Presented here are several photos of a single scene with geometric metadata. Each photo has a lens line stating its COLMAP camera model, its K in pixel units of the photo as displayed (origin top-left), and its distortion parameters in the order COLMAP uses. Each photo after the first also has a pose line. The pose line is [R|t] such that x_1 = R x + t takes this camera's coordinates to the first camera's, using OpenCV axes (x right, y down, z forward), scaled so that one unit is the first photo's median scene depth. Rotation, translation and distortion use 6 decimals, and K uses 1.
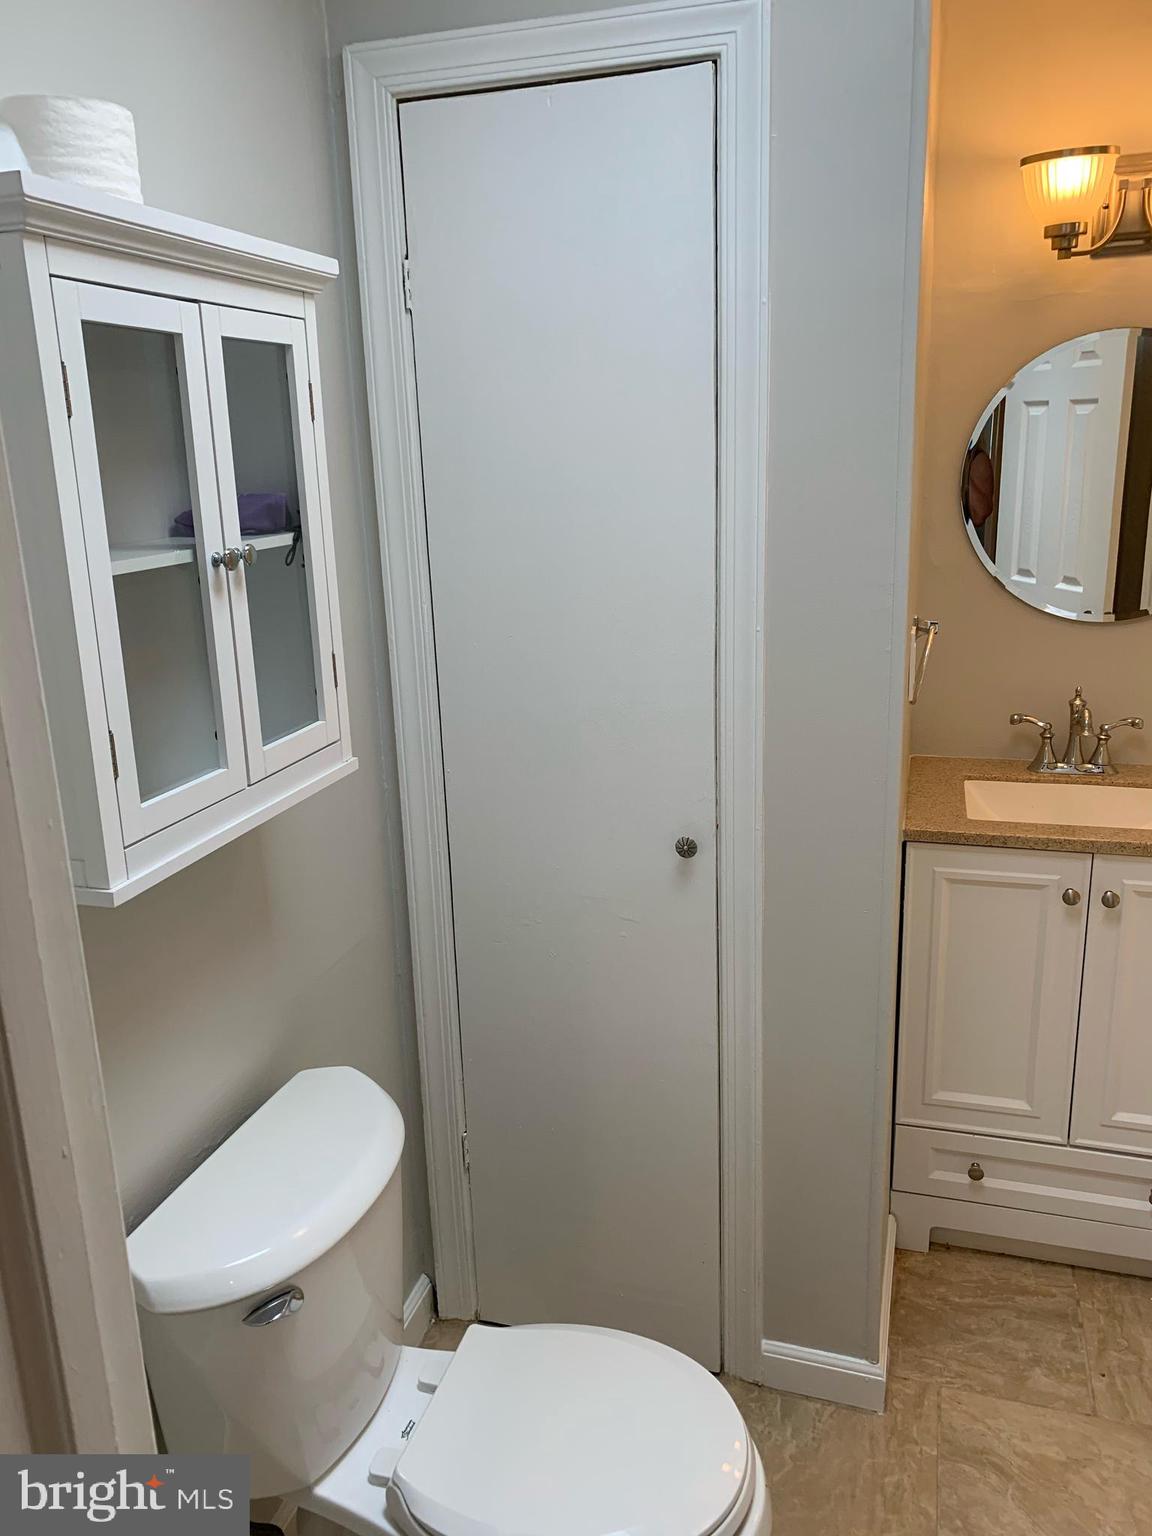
lens RADIAL K [[1166.9, 0, 581.3], [0, 1166.9, 773.0], [0, 0, 1]] dist [0.034635, -0.053446]
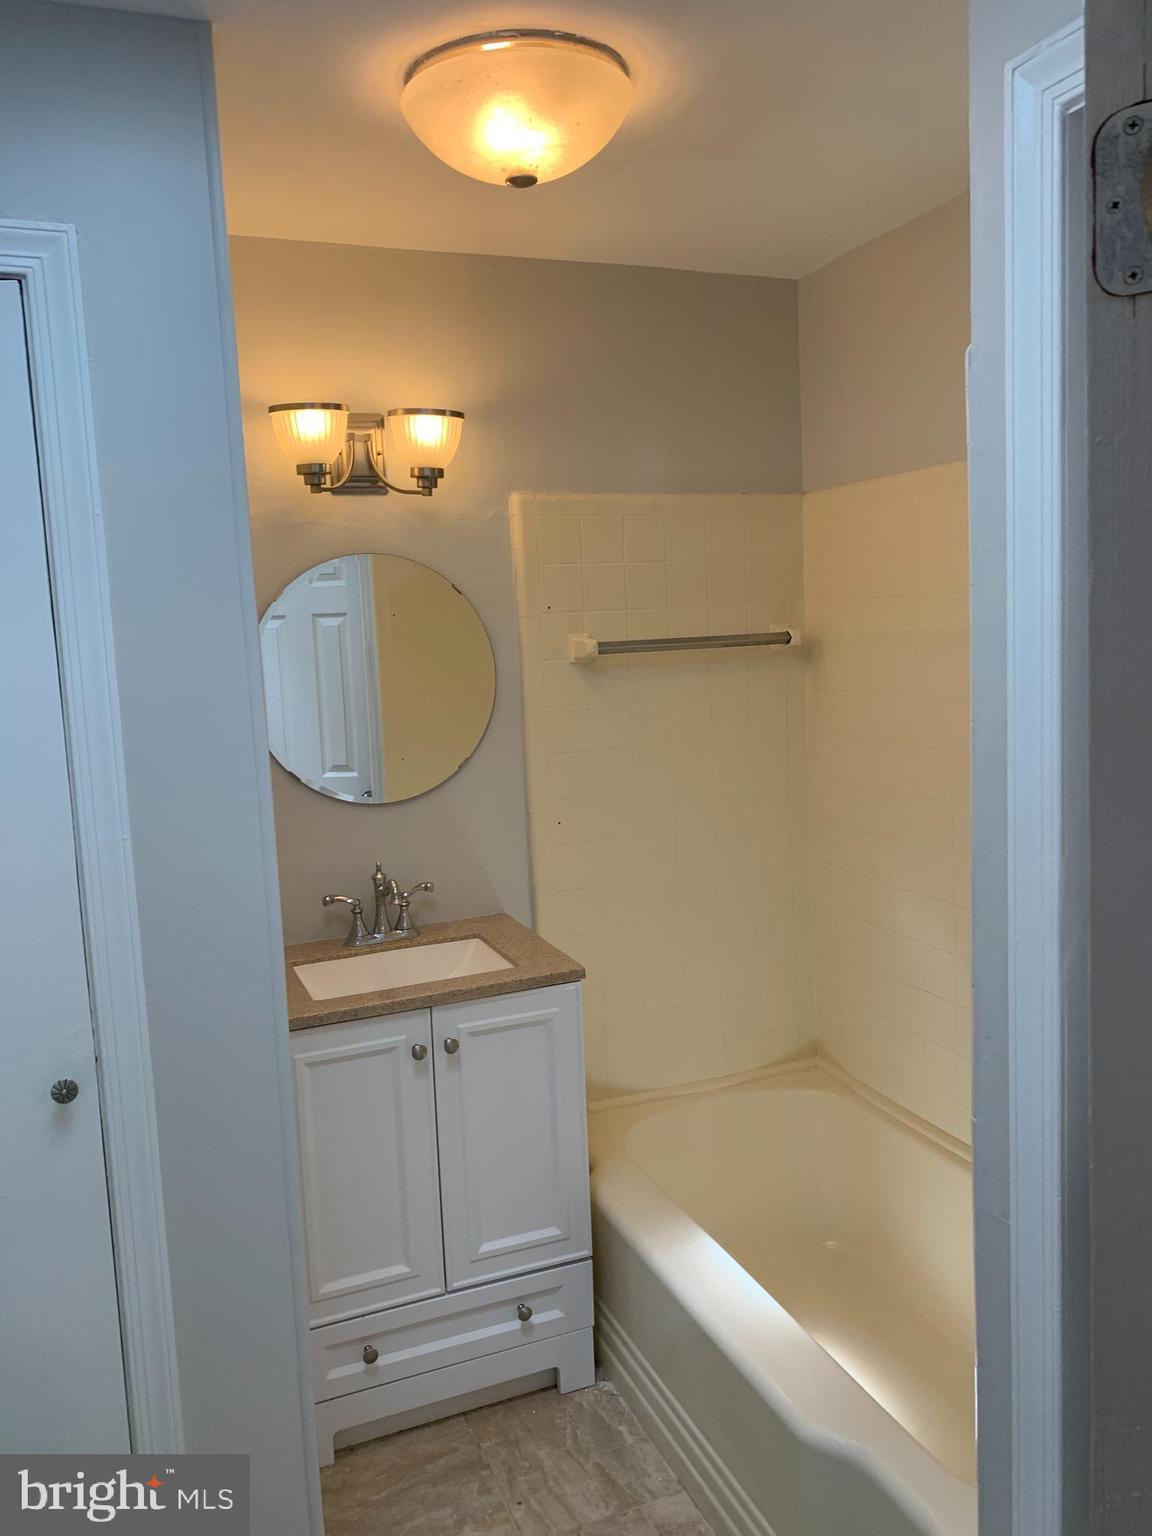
lens RADIAL K [[1166.9, 0, 580.8], [0, 1166.9, 766.7], [0, 0, 1]] dist [0.034635, -0.053446]
pose [[0.772971, -0.079726, 0.629413, -0.118872], [0.192207, 0.974878, -0.112561, -0.000814], [-0.604626, 0.207984, 0.768876, 0.021499]]
